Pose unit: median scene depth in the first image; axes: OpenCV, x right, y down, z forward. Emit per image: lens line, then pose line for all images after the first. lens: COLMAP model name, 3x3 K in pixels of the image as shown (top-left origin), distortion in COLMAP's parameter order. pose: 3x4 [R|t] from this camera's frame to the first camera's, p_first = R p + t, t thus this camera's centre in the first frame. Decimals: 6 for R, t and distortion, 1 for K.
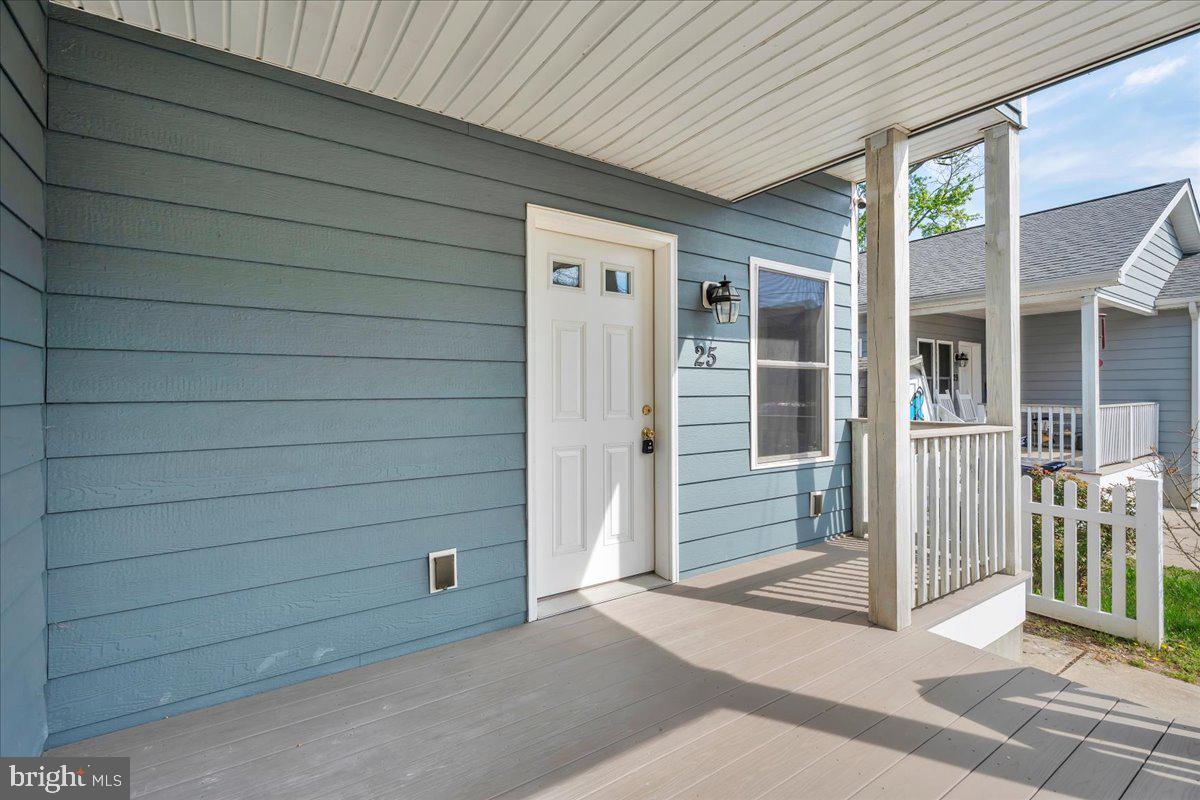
lens RADIAL K [[535.1, 0, 595.4], [0, 535.1, 396.2], [0, 0, 1]] dist [0.003522, 0.000898]
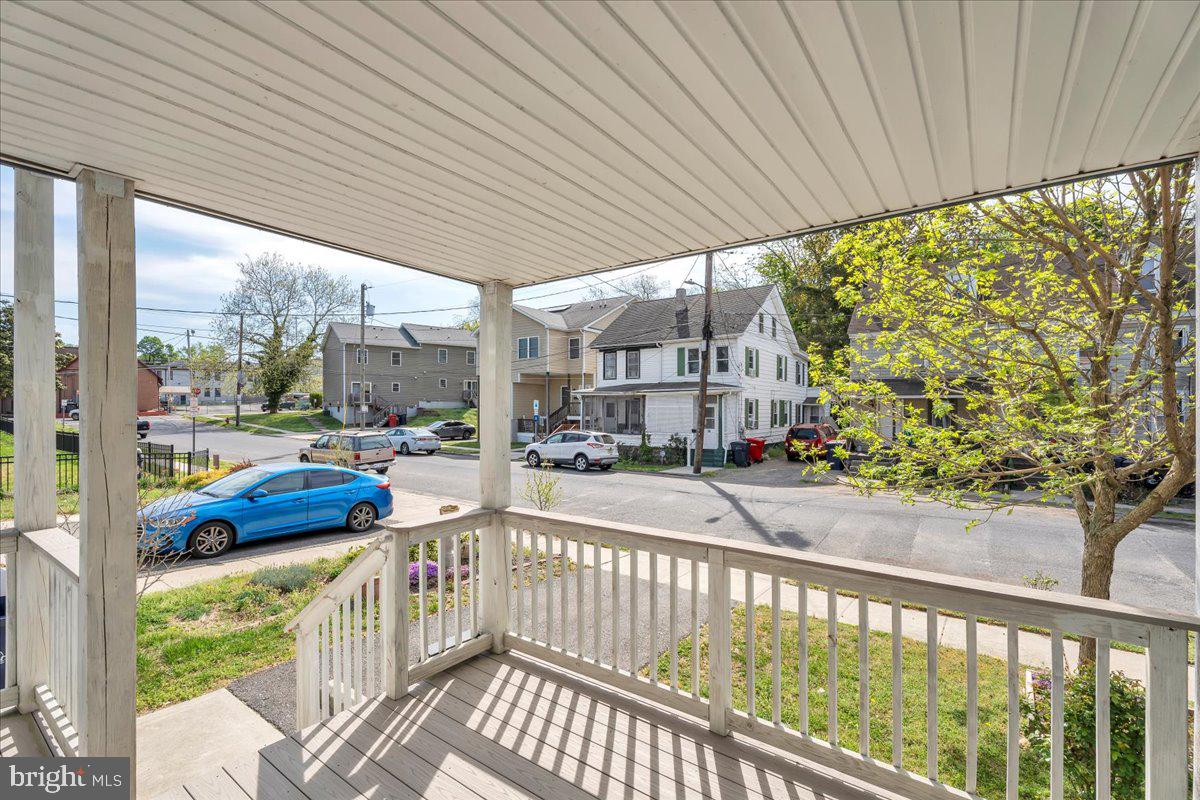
lens RADIAL K [[535.1, 0, 594.6], [0, 535.1, 405.0], [0, 0, 1]] dist [0.003522, 0.000898]
pose [[-0.329309, 0.002364, 0.944219, -0.433840], [0.005978, 0.999982, -0.000418, -0.191175], [-0.944203, 0.005507, -0.329318, 0.697633]]
